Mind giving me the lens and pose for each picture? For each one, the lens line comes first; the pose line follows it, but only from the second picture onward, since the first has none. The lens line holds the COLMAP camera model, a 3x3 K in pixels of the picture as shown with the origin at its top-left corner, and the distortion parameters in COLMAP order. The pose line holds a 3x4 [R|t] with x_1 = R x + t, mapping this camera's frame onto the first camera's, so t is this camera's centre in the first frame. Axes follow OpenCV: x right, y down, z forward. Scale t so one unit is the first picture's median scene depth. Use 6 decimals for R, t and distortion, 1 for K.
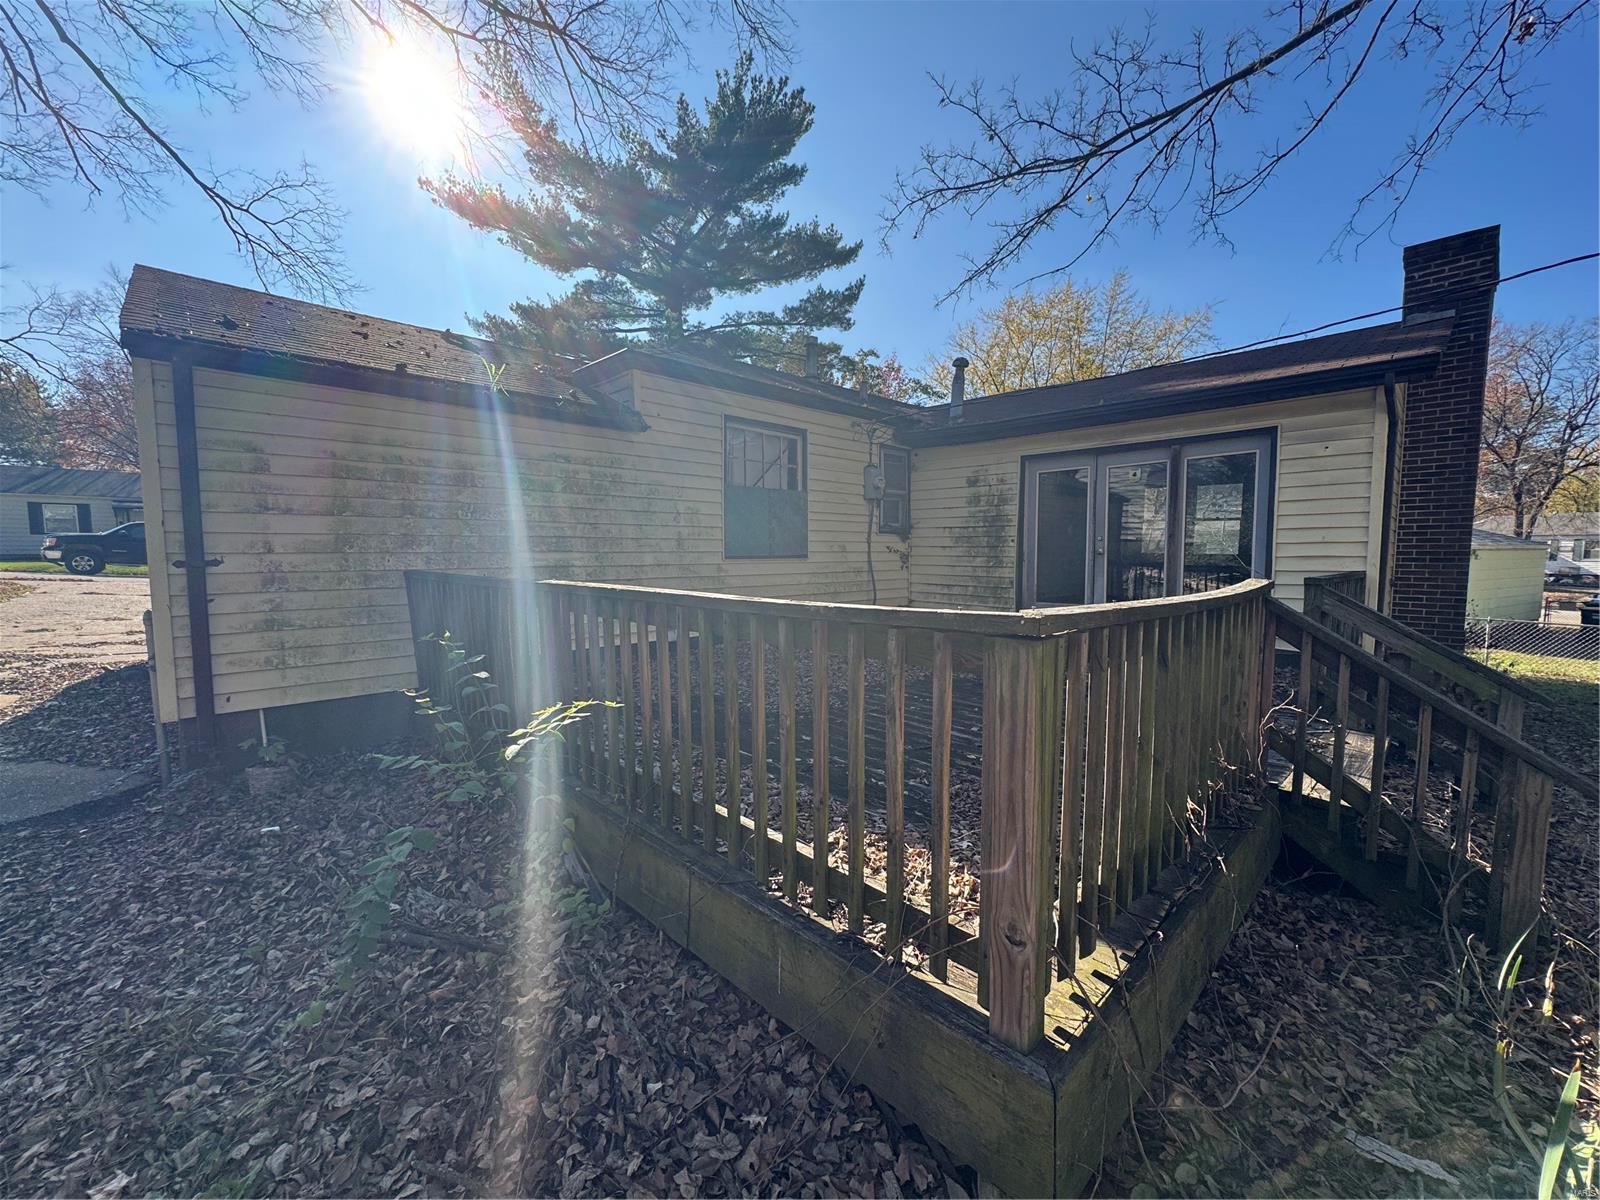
lens RADIAL K [[635.2, 0, 799.4], [0, 635.2, 602.4], [0, 0, 1]] dist [-0.001036, -0.000420]
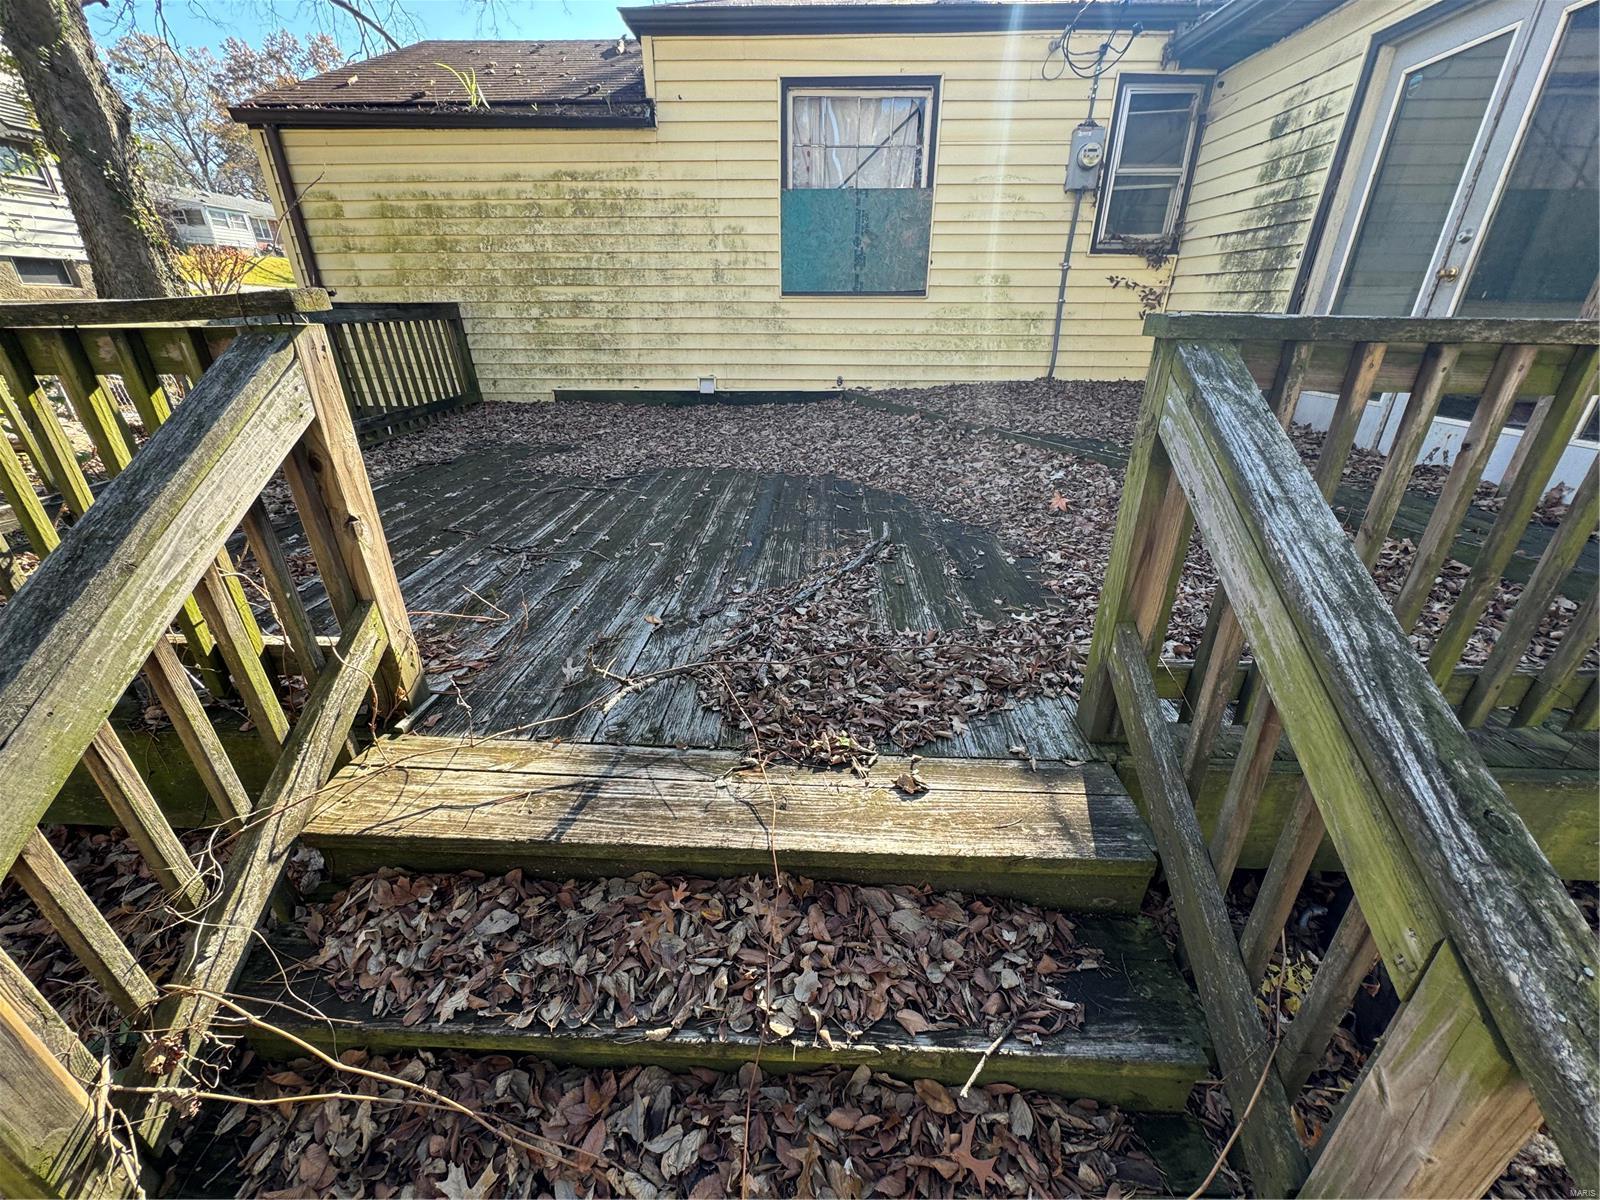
lens RADIAL K [[635.2, 0, 805.1], [0, 635.2, 599.0], [0, 0, 1]] dist [-0.001036, -0.000420]
pose [[0.689706, 0.307976, -0.655330, 0.560127], [-0.060396, 0.926354, 0.371781, -0.012573], [0.721567, -0.216840, 0.657512, 0.404505]]
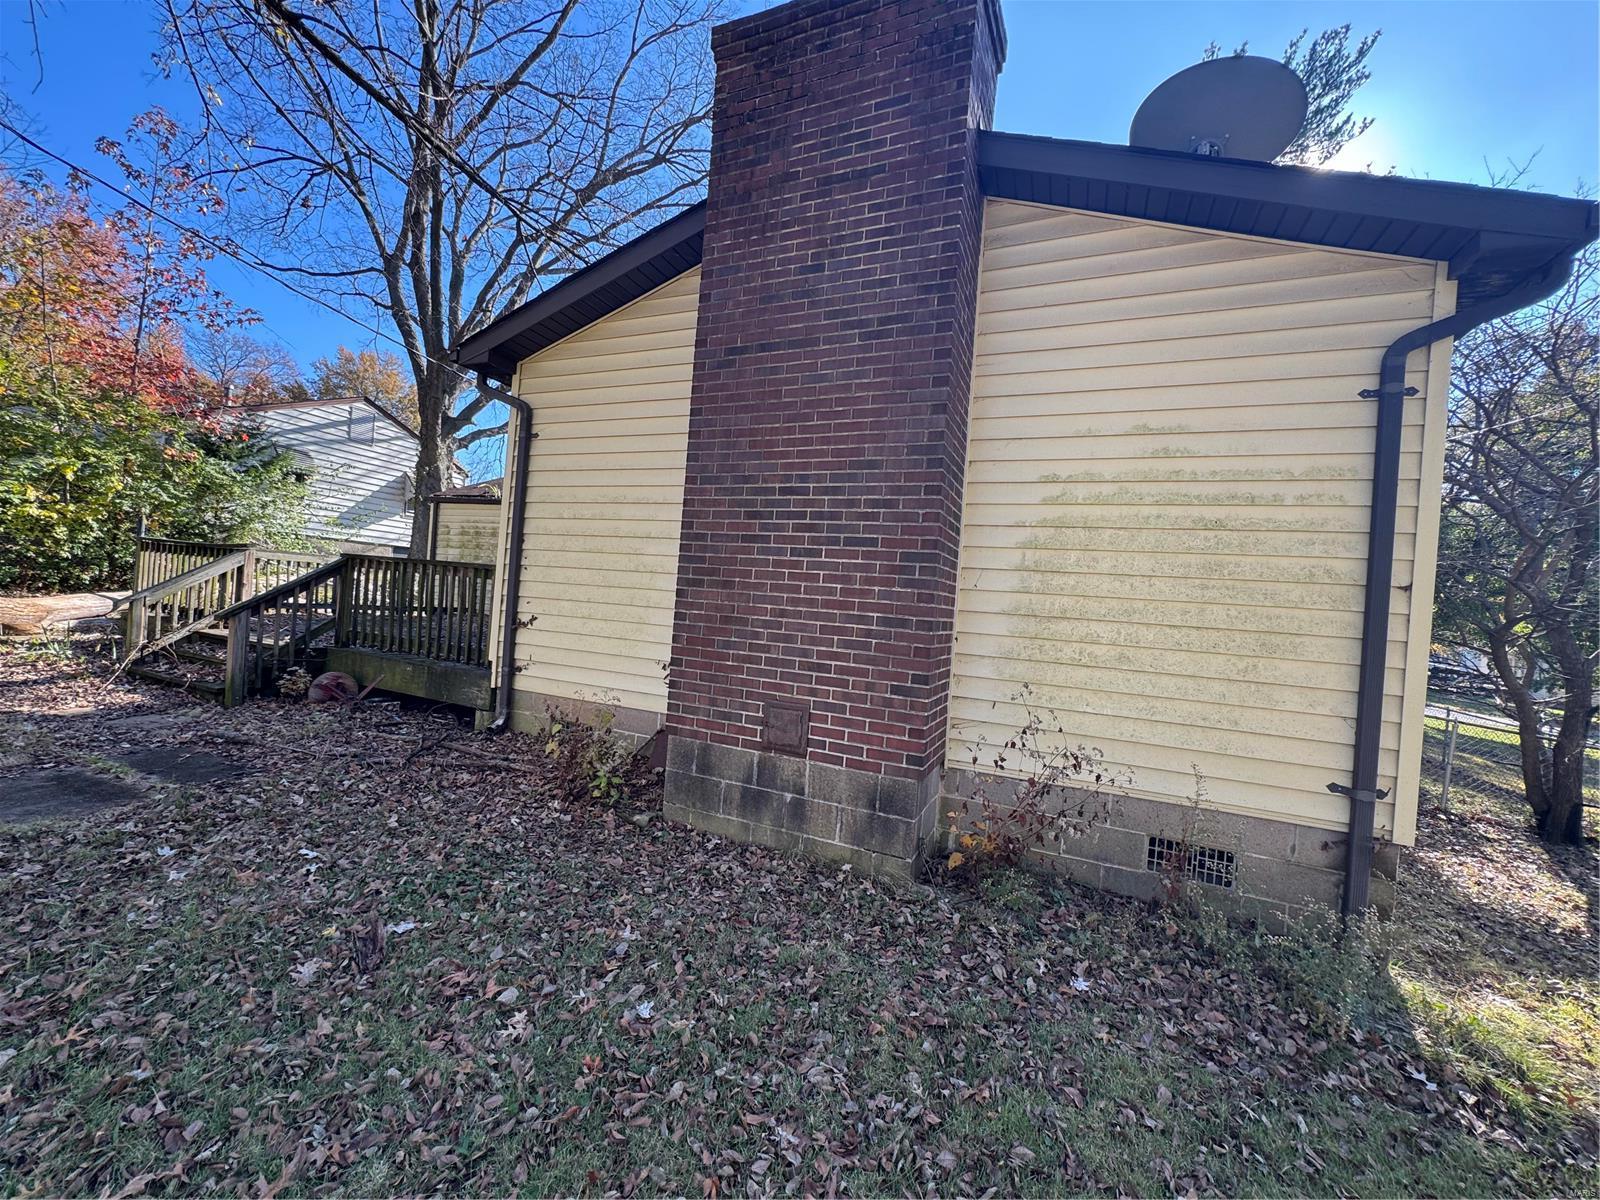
lens RADIAL K [[635.2, 0, 797.5], [0, 635.2, 601.9], [0, 0, 1]] dist [-0.001036, -0.000420]
pose [[0.373117, 0.034240, -0.927152, 1.627360], [-0.151191, 0.988205, -0.024350, -0.037761], [0.915382, 0.149263, 0.373893, 0.885482]]
